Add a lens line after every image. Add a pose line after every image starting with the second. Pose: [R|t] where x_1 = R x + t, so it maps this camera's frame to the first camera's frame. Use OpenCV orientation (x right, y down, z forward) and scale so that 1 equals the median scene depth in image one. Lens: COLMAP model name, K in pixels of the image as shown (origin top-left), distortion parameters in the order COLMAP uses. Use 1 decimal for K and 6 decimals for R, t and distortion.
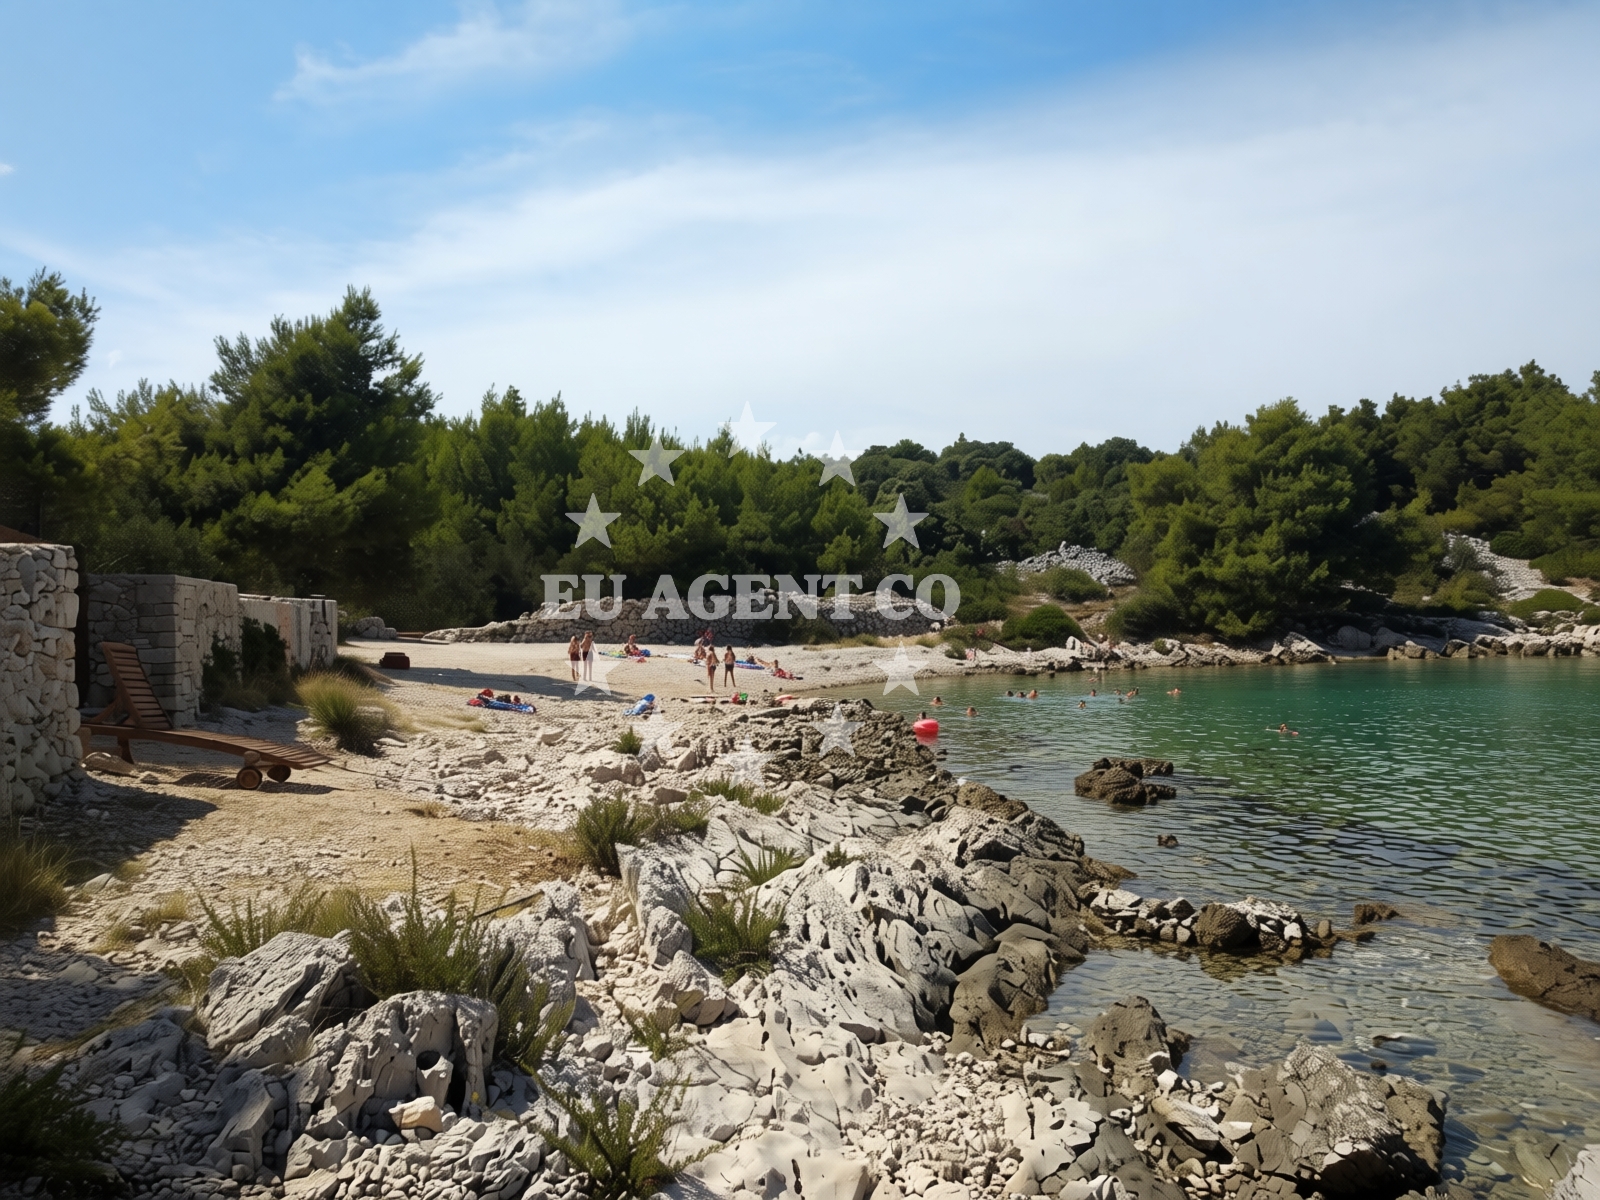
lens RADIAL K [[1116.2, 0, 802.3], [0, 1116.2, 627.6], [0, 0, 1]] dist [-0.026173, -0.000513]
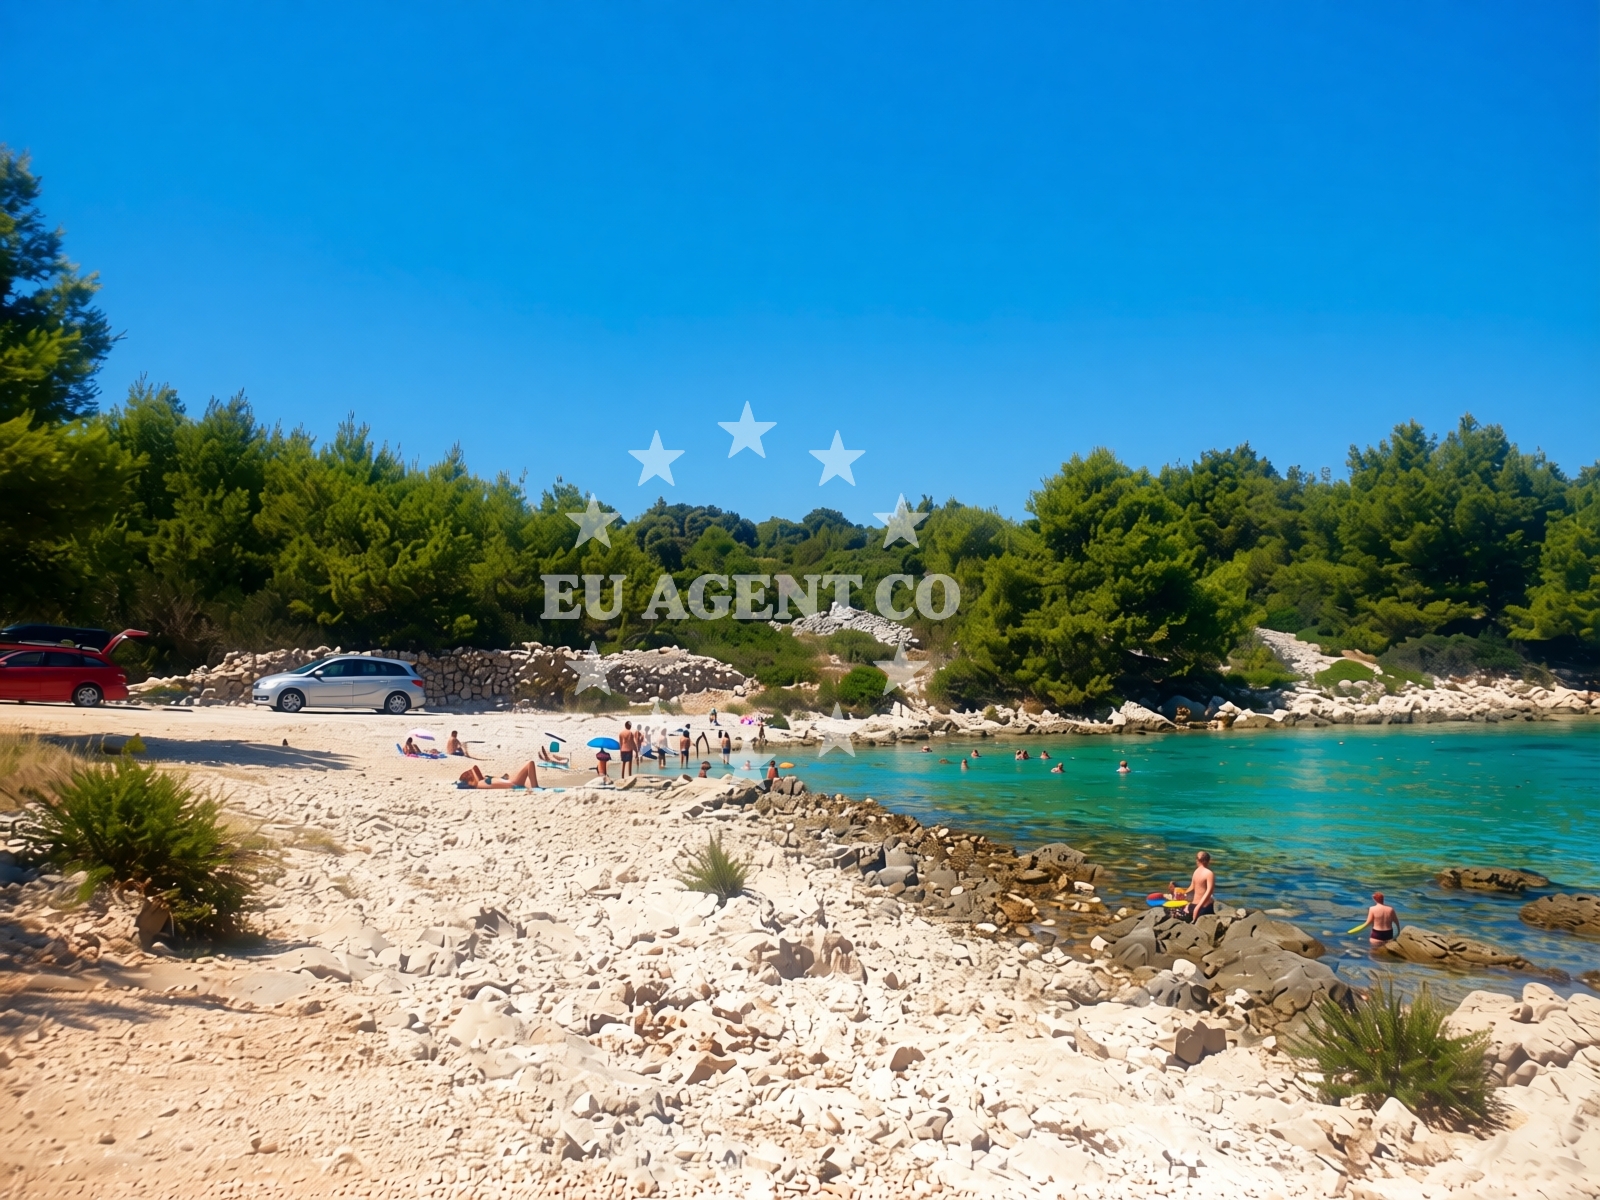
lens RADIAL K [[1173.0, 0, 800.0], [0, 1173.0, 600.0], [0, 0, 1]] dist [-0.002680, -0.002547]
pose [[0.961833, 0.030556, 0.271926, -0.077981], [-0.006433, 0.995996, -0.089164, 0.009715], [-0.273562, 0.084012, 0.958178, 0.142075]]
